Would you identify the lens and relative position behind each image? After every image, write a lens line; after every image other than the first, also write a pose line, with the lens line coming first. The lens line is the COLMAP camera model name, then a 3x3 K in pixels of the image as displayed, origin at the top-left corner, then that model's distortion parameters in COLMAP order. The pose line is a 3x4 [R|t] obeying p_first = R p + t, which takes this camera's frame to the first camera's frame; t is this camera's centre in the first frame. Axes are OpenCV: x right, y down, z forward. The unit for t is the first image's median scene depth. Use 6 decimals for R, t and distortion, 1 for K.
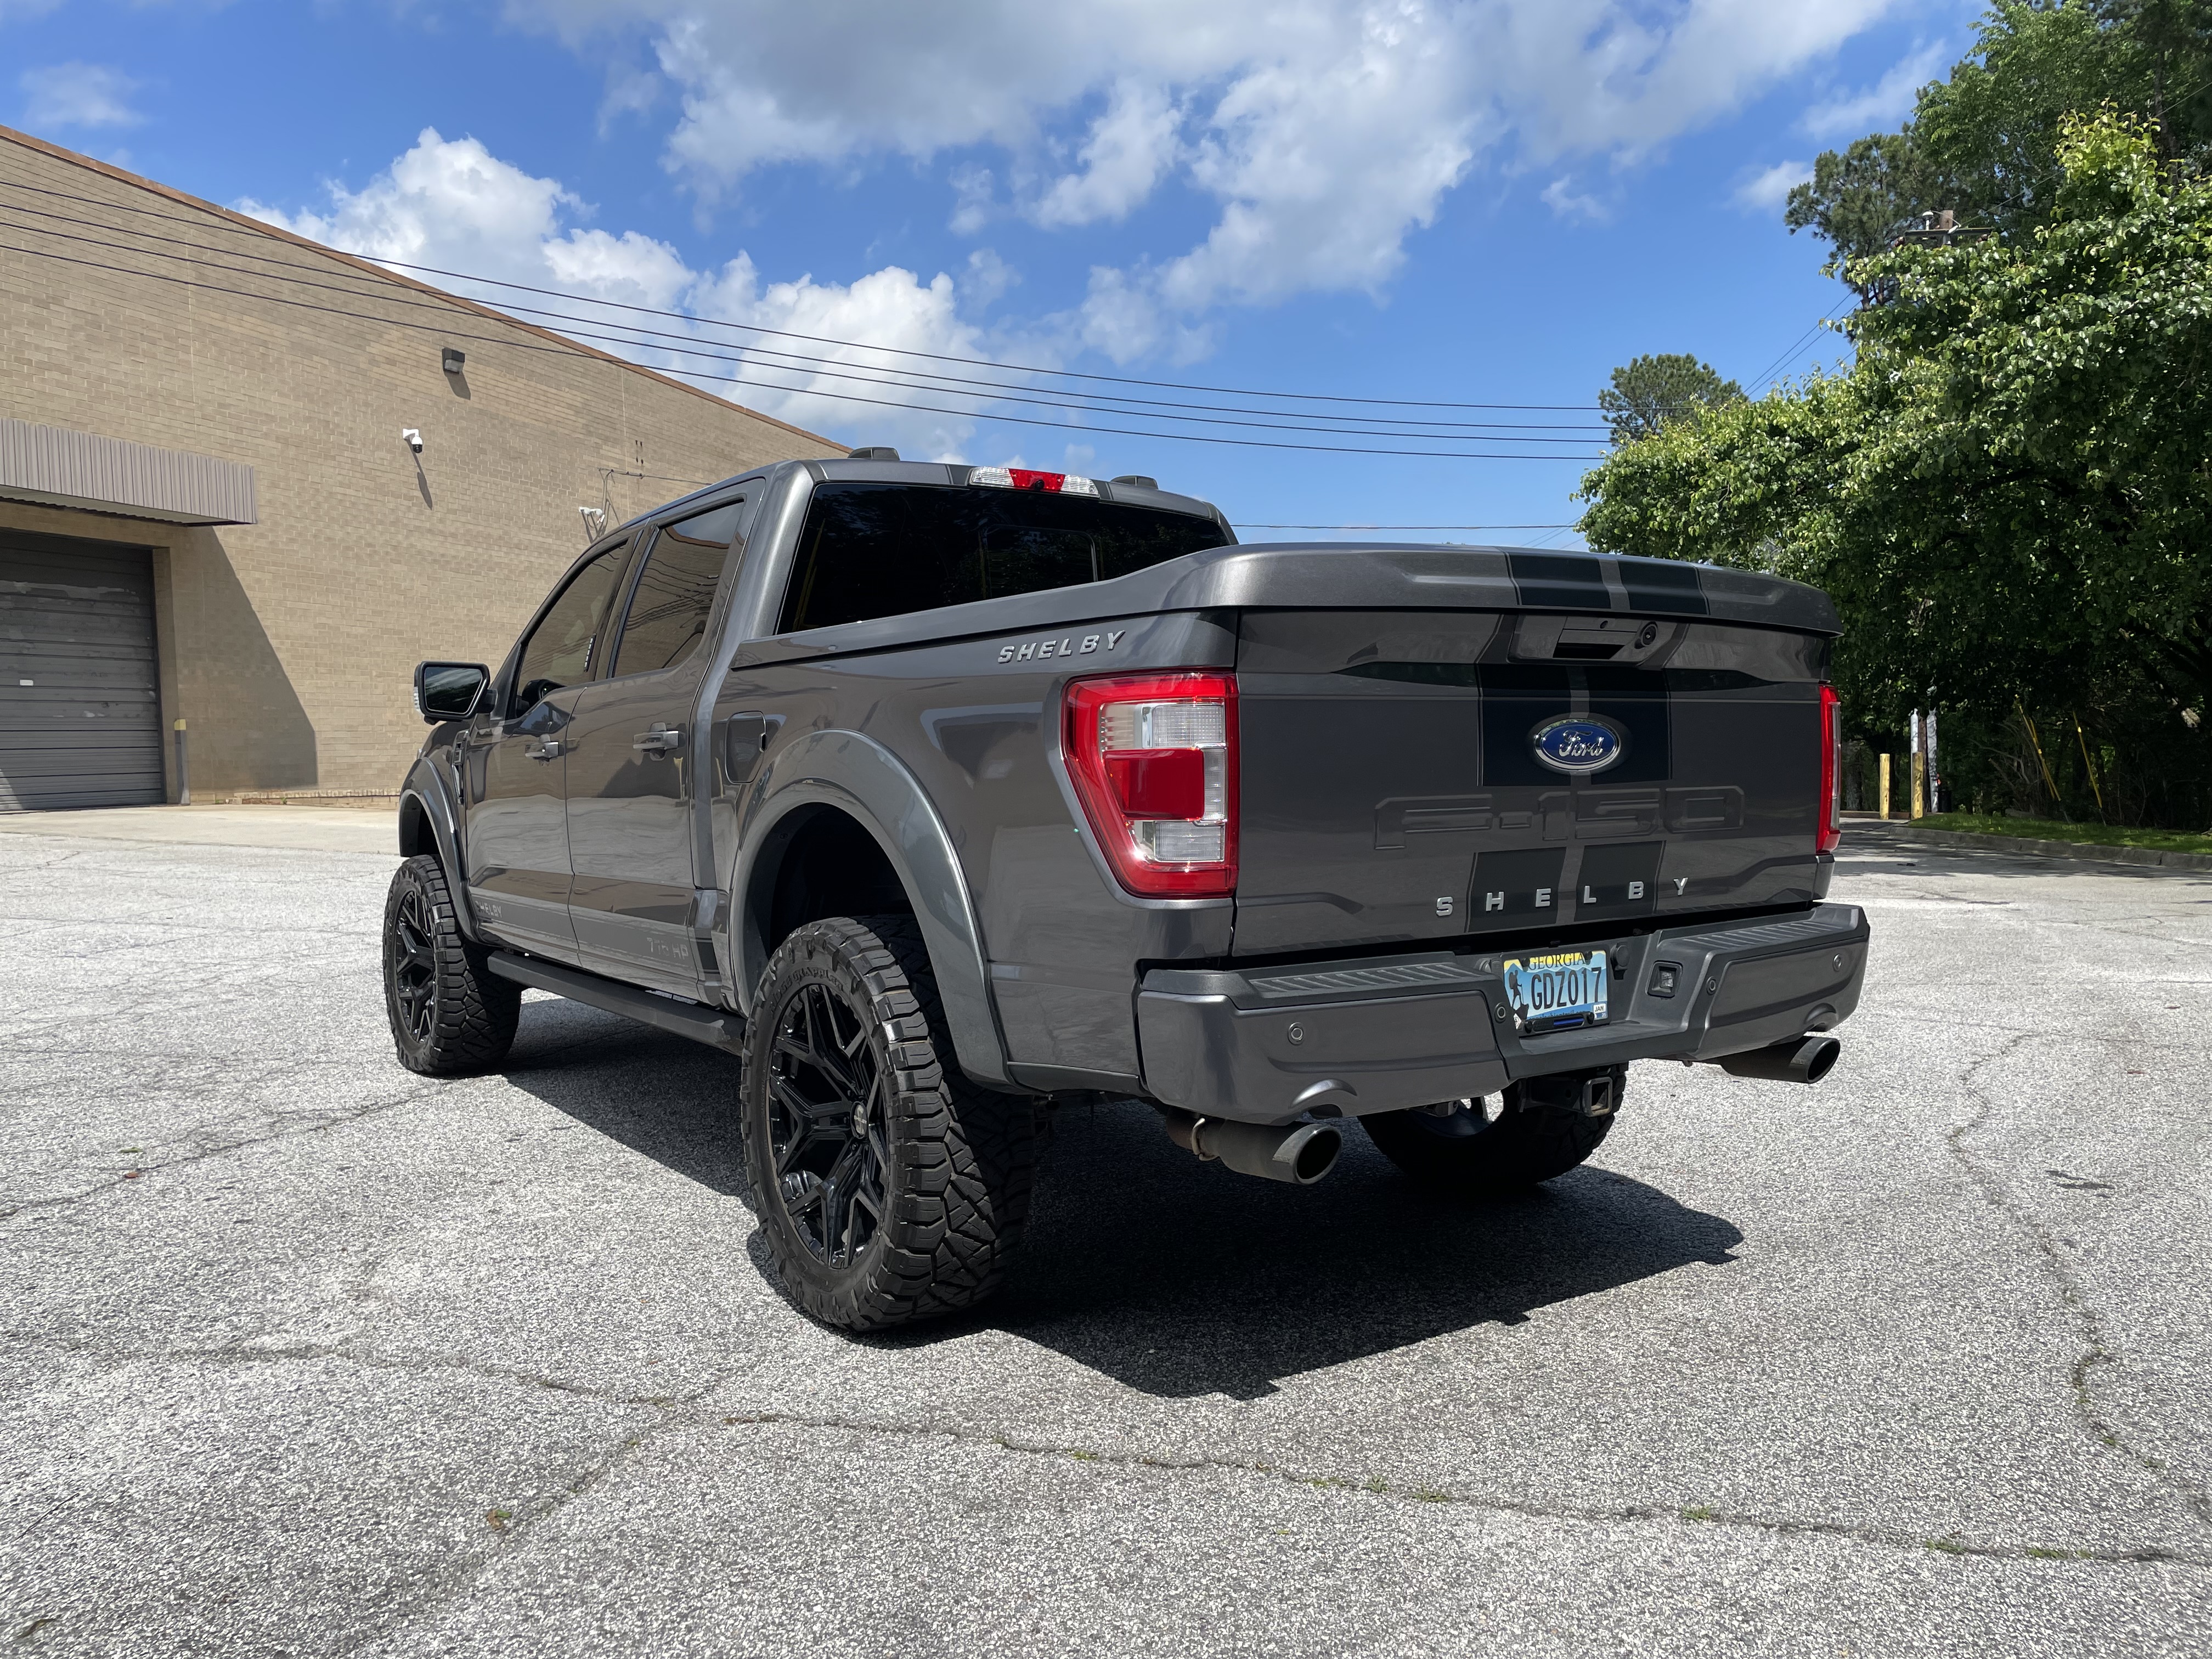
lens RADIAL K [[1662.6, 0, 1106.0], [0, 1662.6, 829.5], [0, 0, 1]] dist [0.080019, -0.099978]
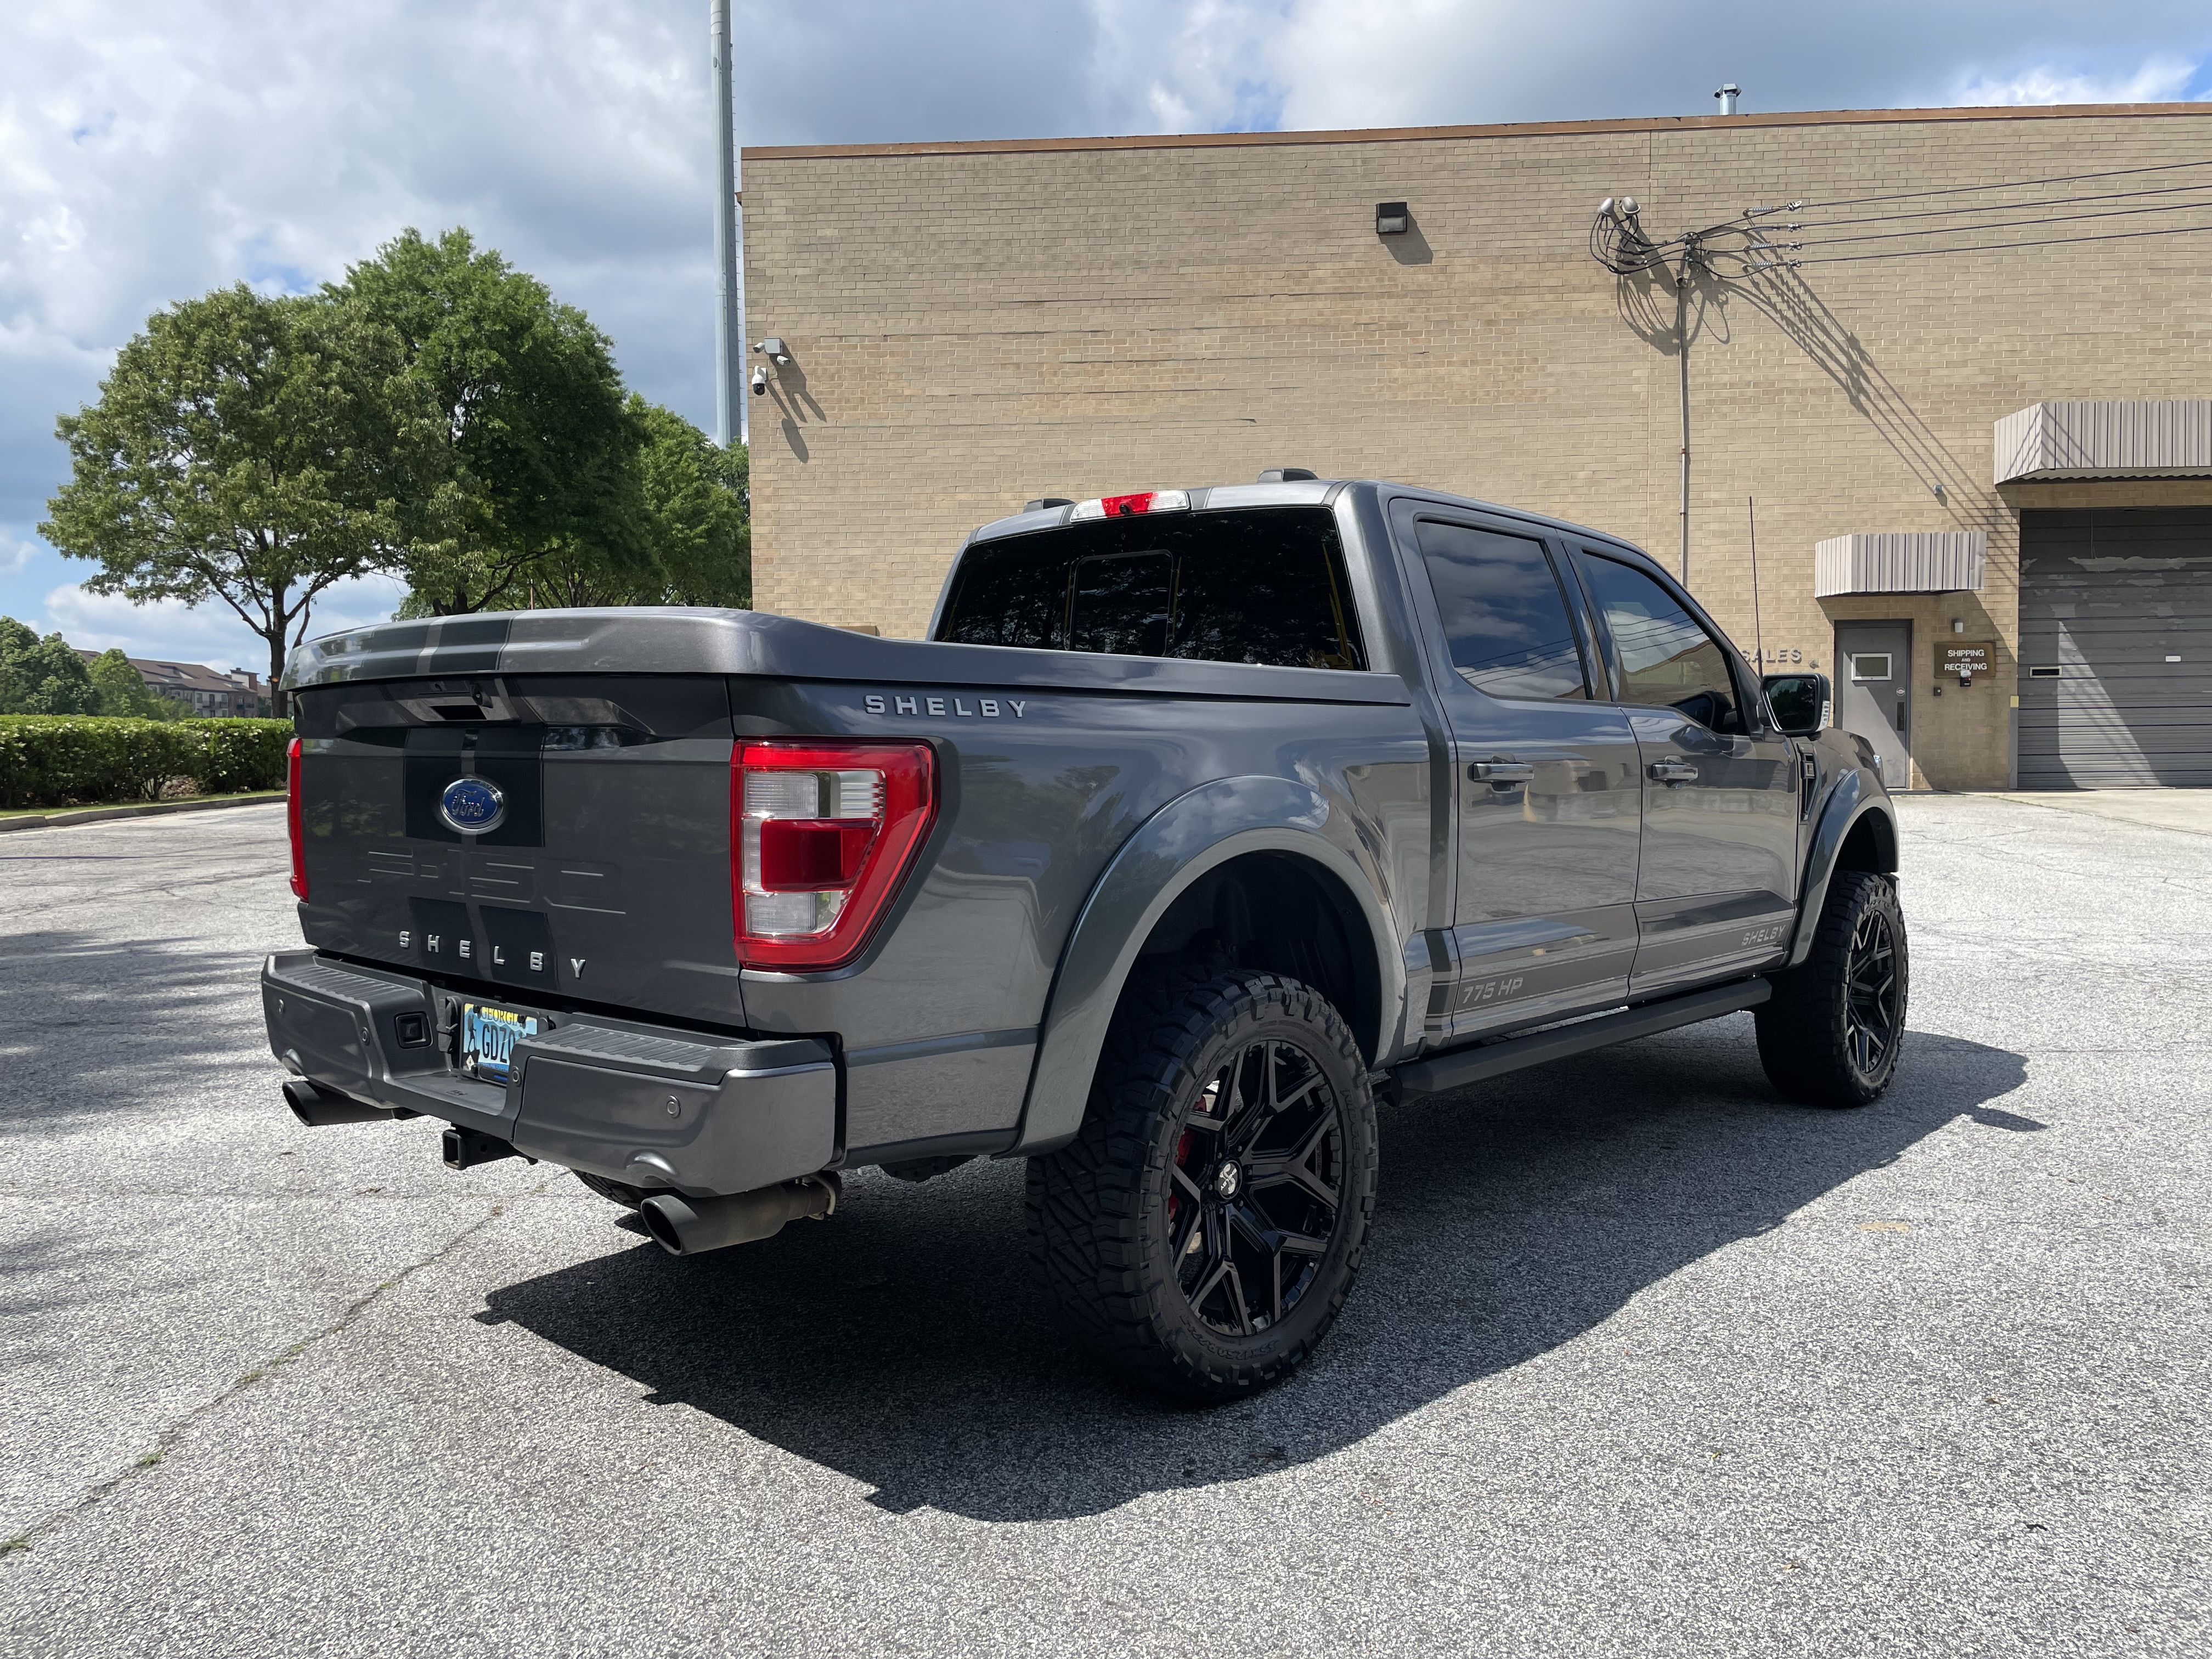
lens RADIAL K [[1667.7, 0, 1125.7], [0, 1667.7, 836.7], [0, 0, 1]] dist [0.080215, -0.106470]
pose [[0.234827, 0.070510, -0.969477, 0.213348], [-0.044626, 0.997096, 0.061709, -0.017526], [0.971012, 0.028773, 0.237291, 0.178529]]
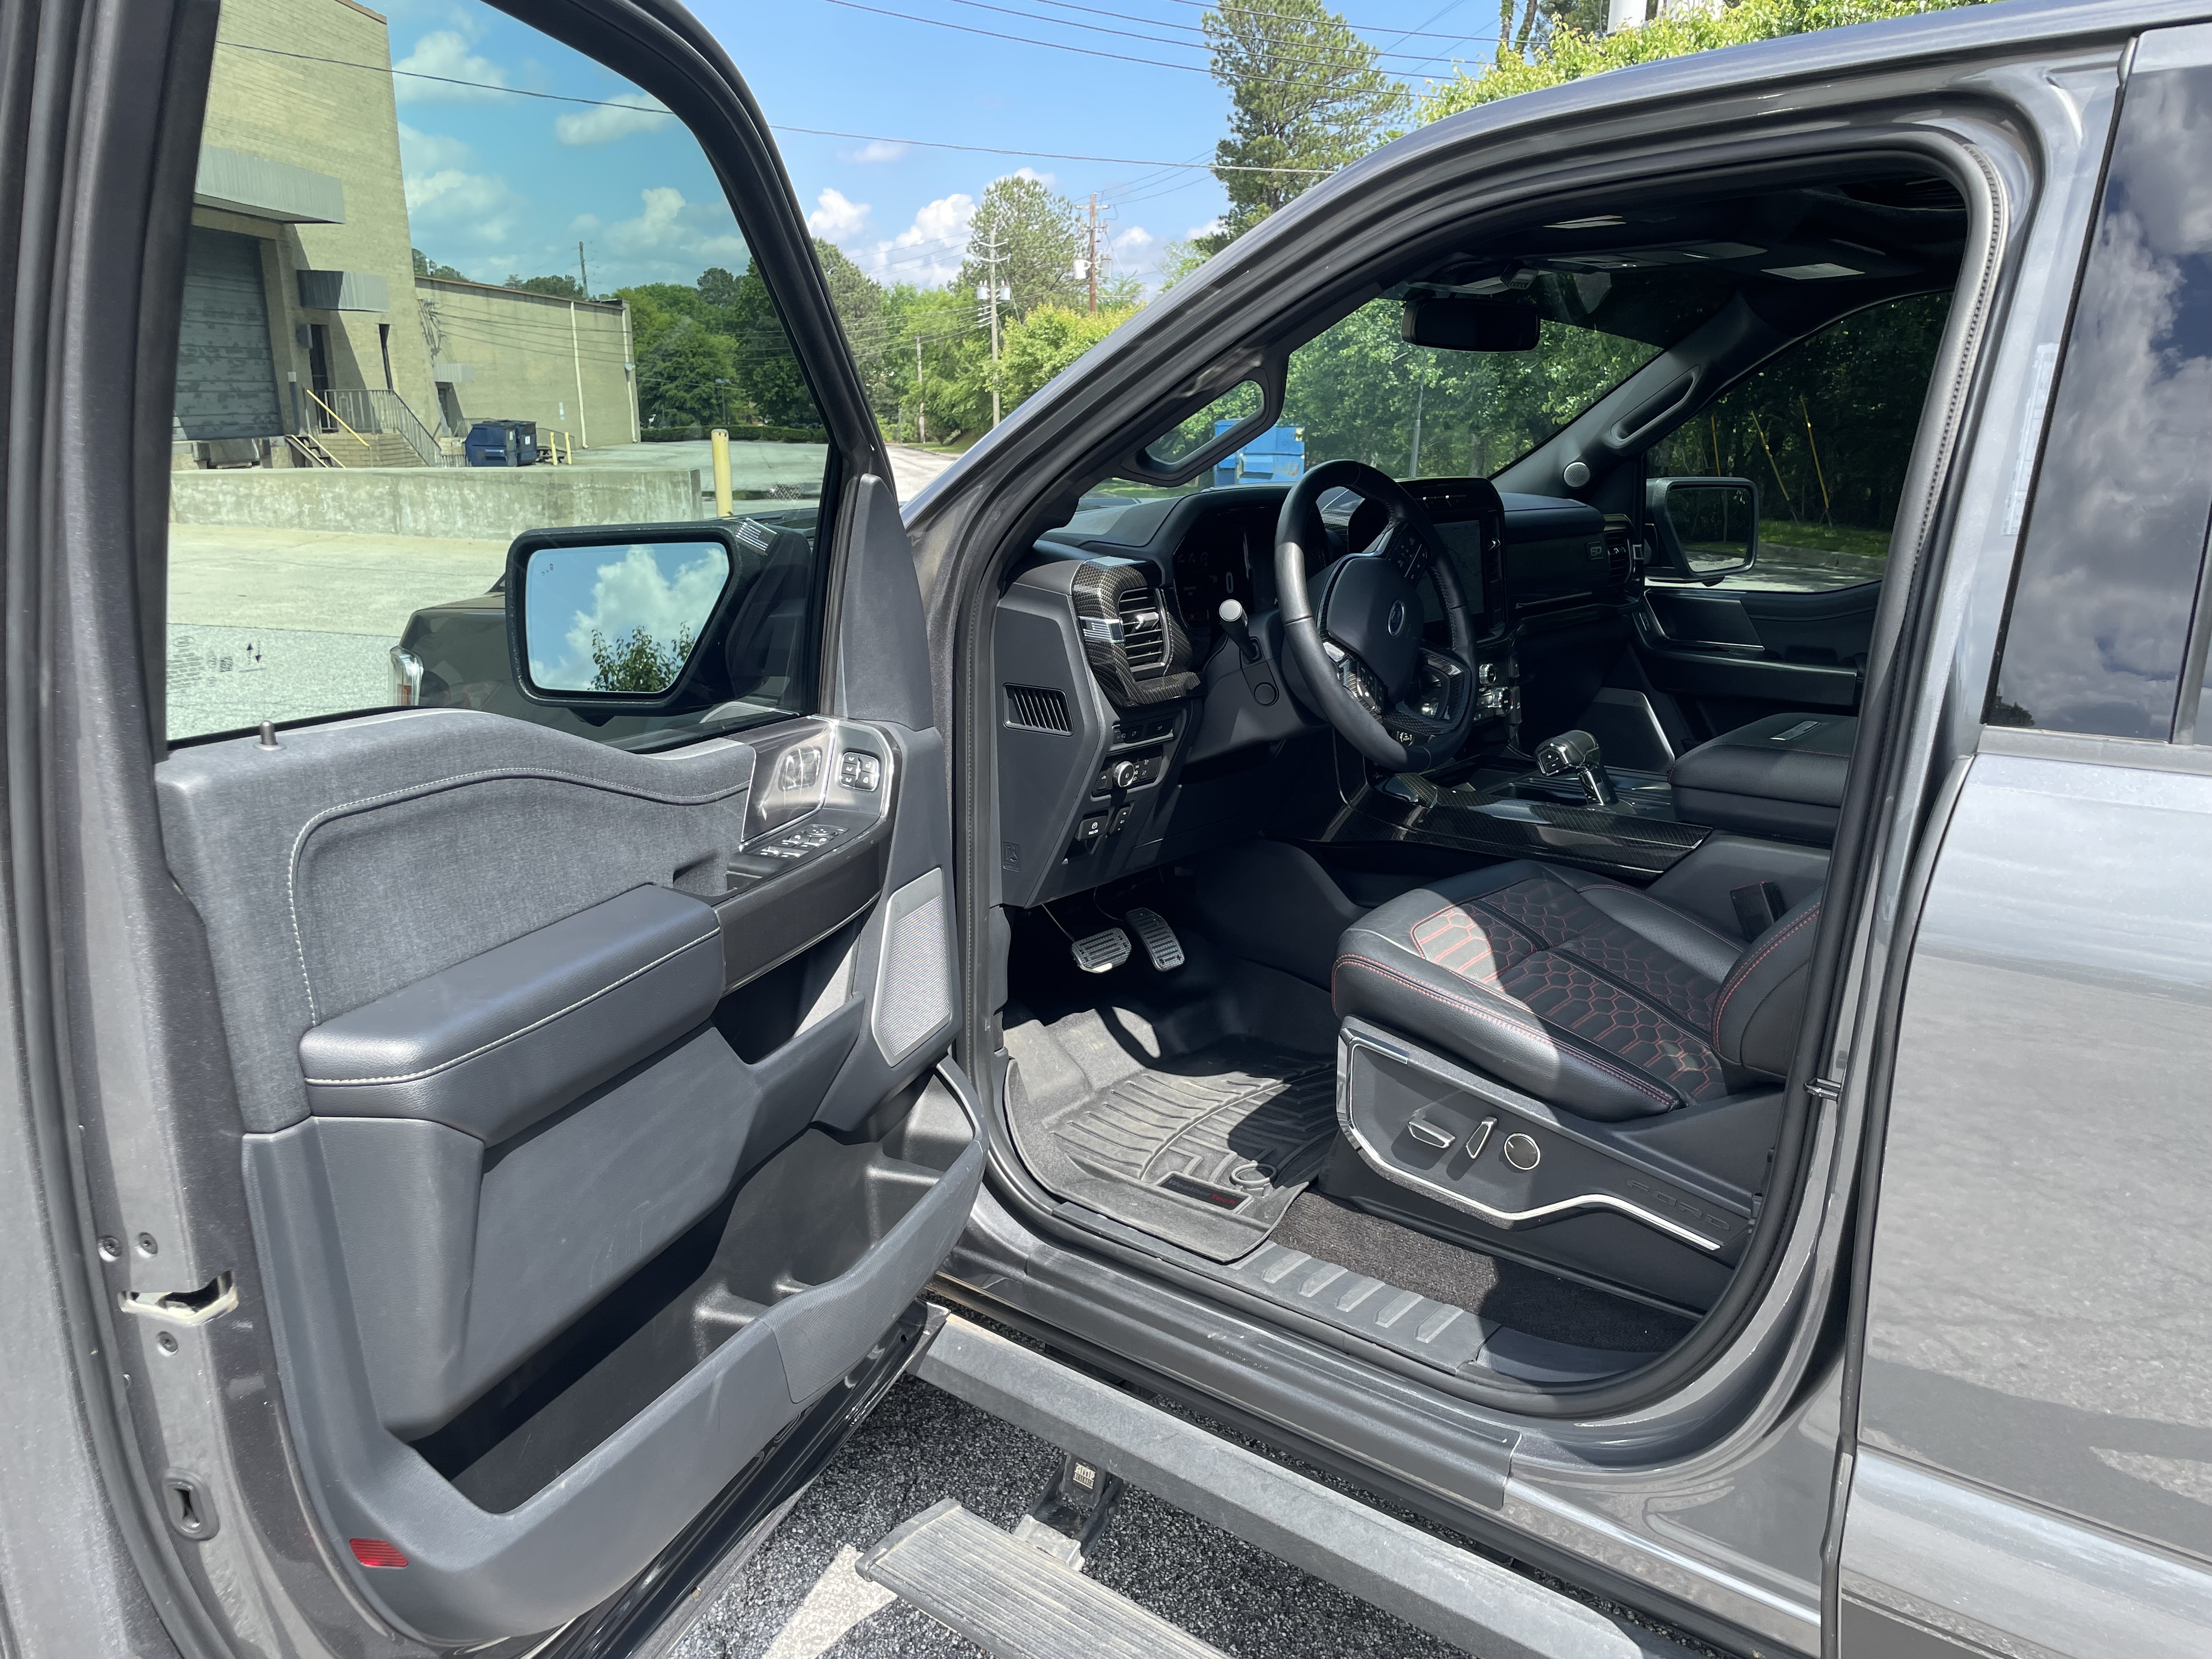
lens RADIAL K [[1667.7, 0, 1125.7], [0, 1667.7, 836.7], [0, 0, 1]] dist [0.080215, -0.106470]
pose [[0.956964, -0.053051, 0.285317, -0.124326], [-0.006898, 0.978714, 0.205114, -0.030445], [-0.290126, -0.198255, 0.936228, 0.197237]]
